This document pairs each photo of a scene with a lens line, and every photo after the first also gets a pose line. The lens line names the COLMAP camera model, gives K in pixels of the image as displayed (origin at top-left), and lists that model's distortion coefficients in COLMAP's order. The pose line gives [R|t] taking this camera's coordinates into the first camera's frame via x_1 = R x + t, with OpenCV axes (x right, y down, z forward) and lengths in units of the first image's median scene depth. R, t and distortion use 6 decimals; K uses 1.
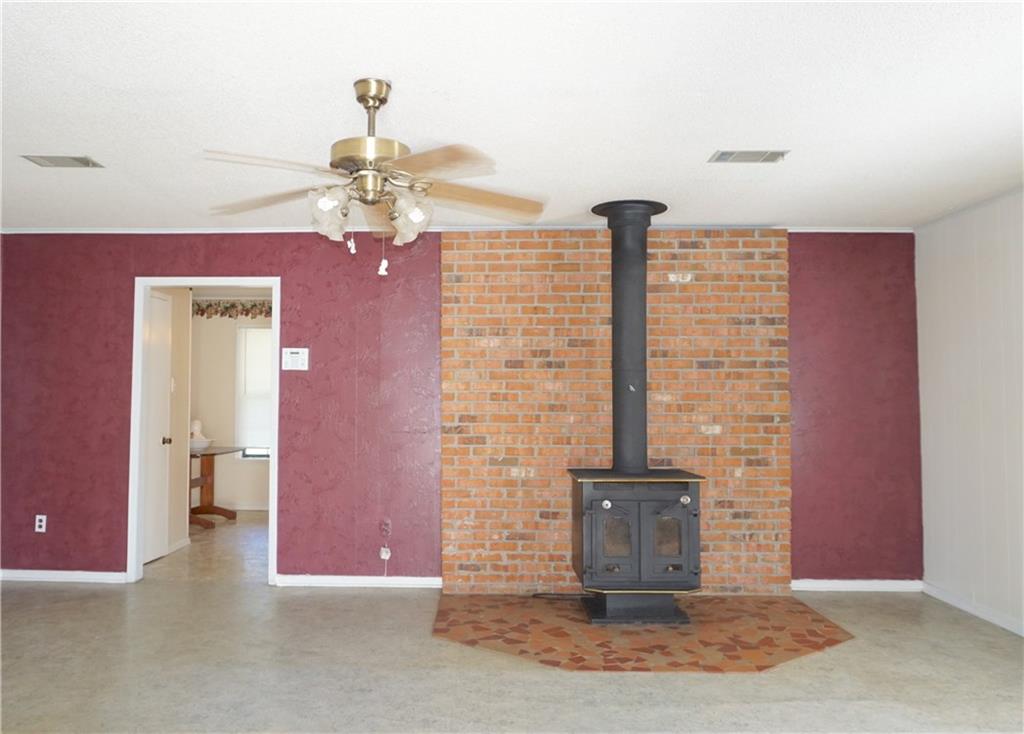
lens RADIAL K [[756.9, 0, 472.3], [0, 756.9, 367.1], [0, 0, 1]] dist [-0.038881, -0.003377]
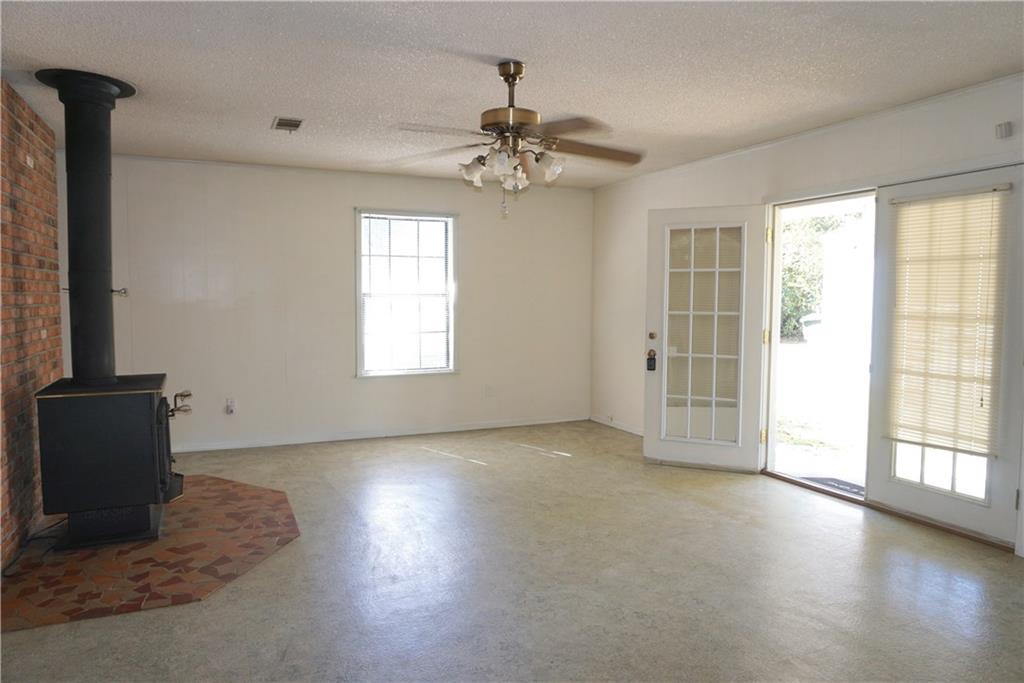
lens RADIAL K [[683.7, 0, 512.0], [0, 683.7, 341.5], [0, 0, 1]] dist [0.006591, -0.000051]
pose [[-0.442060, -0.061793, 0.894855, -0.690436], [-0.048273, 0.997817, 0.045056, 0.025671], [-0.895686, -0.023280, -0.444078, 0.850496]]
